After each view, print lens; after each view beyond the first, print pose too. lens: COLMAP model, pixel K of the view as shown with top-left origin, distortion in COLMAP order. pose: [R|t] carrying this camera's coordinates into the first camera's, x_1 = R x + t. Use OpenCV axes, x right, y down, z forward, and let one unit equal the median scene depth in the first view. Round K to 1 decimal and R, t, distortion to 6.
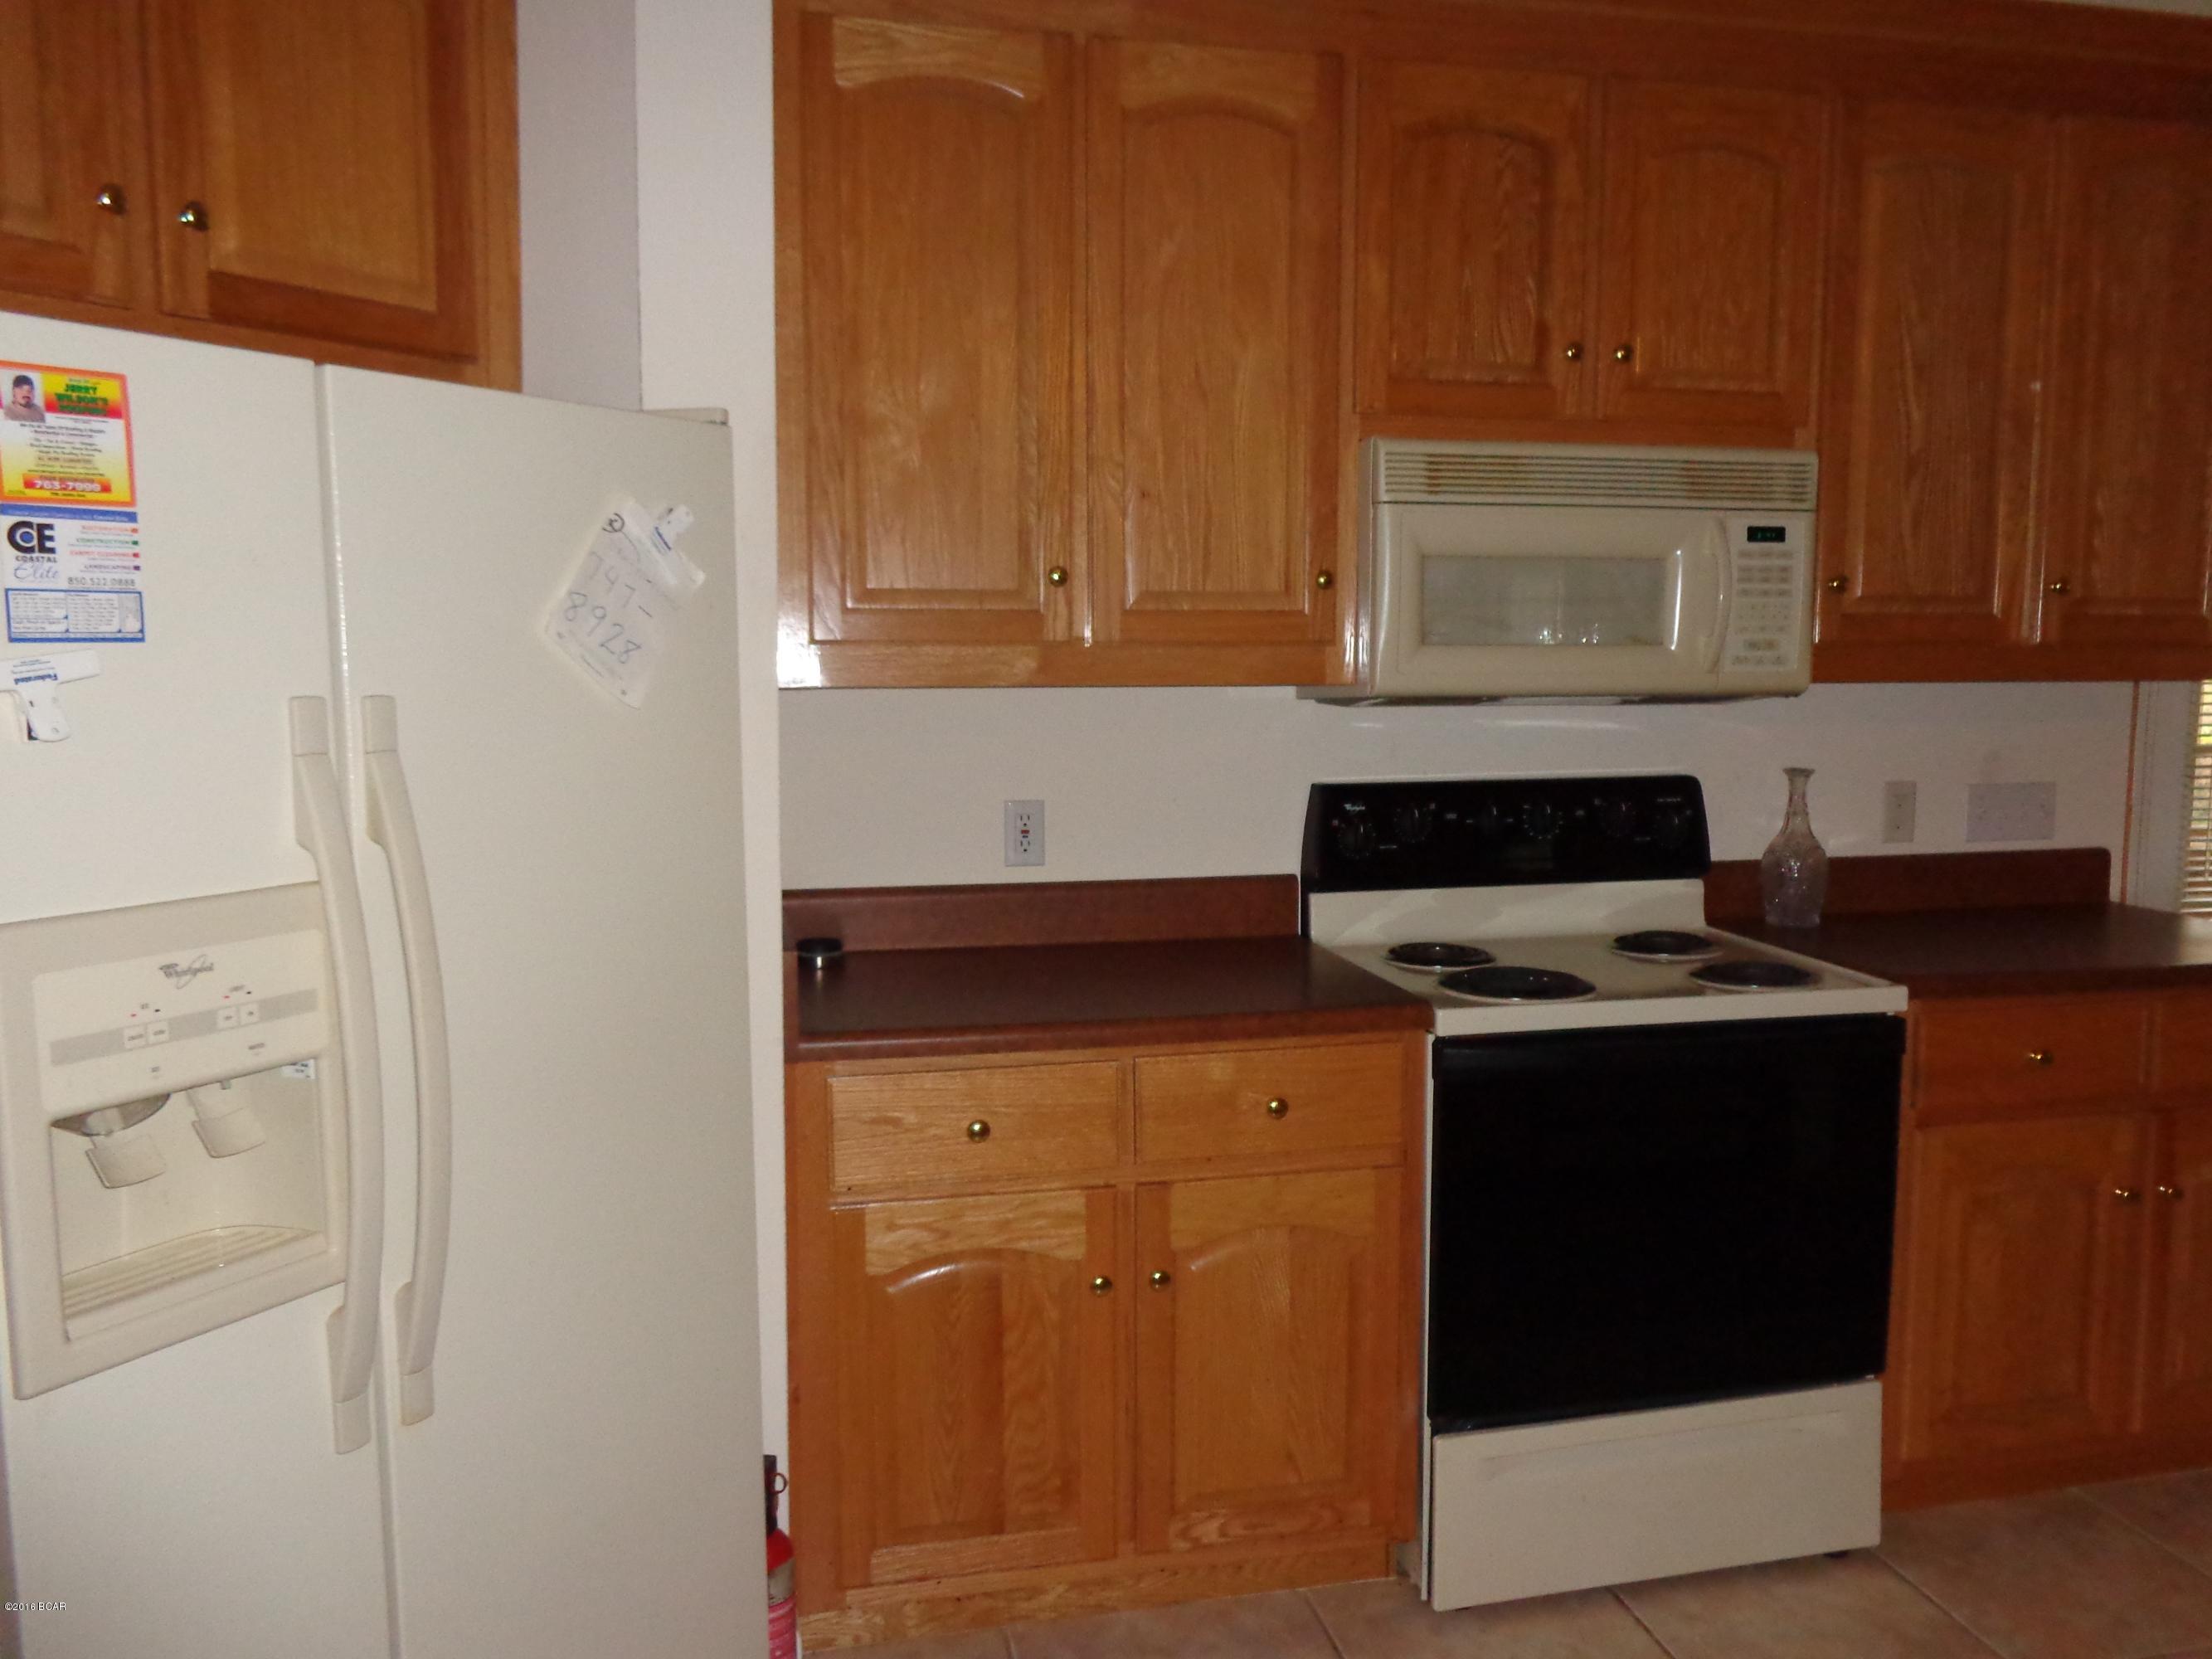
lens RADIAL K [[1641.9, 0, 1106.0], [0, 1641.9, 832.7], [0, 0, 1]] dist [-0.031171, -0.000486]
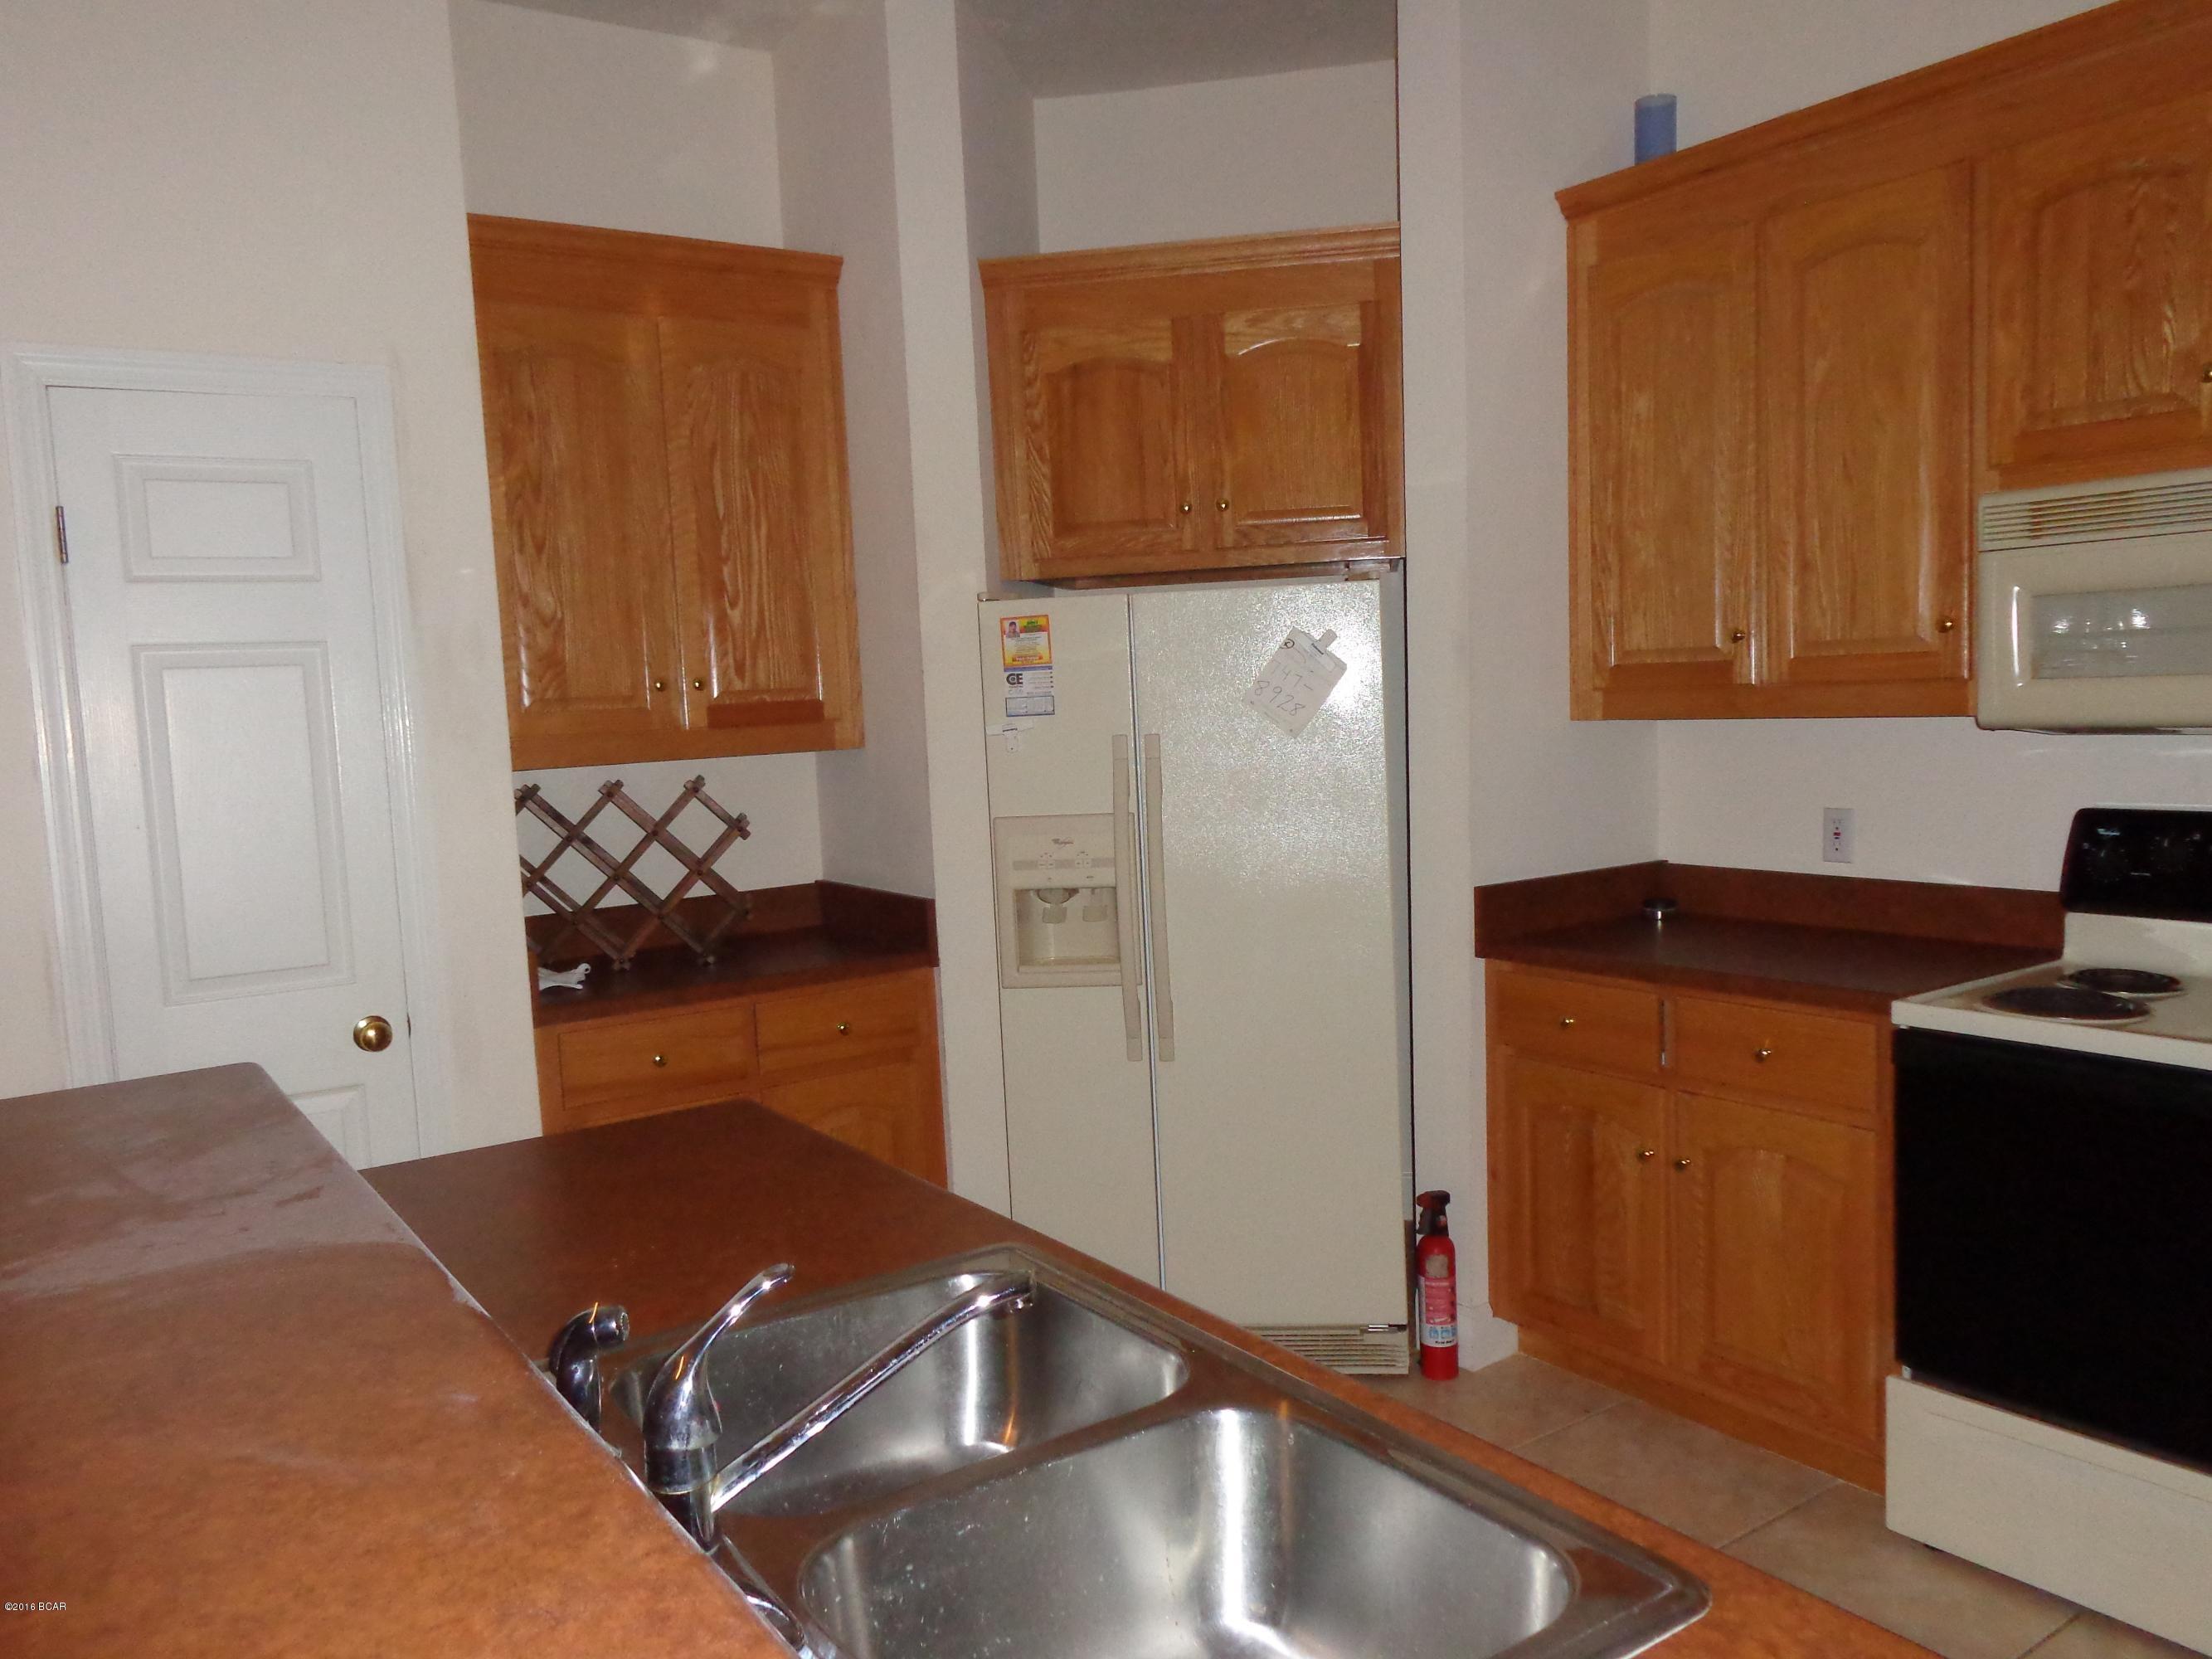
lens RADIAL K [[1641.9, 0, 1102.7], [0, 1641.9, 835.5], [0, 0, 1]] dist [-0.031171, -0.000486]
pose [[0.373134, 0.064890, -0.925506, 0.994810], [-0.059530, 0.997170, 0.045914, -0.025811], [0.925866, 0.037964, 0.375941, 0.043426]]
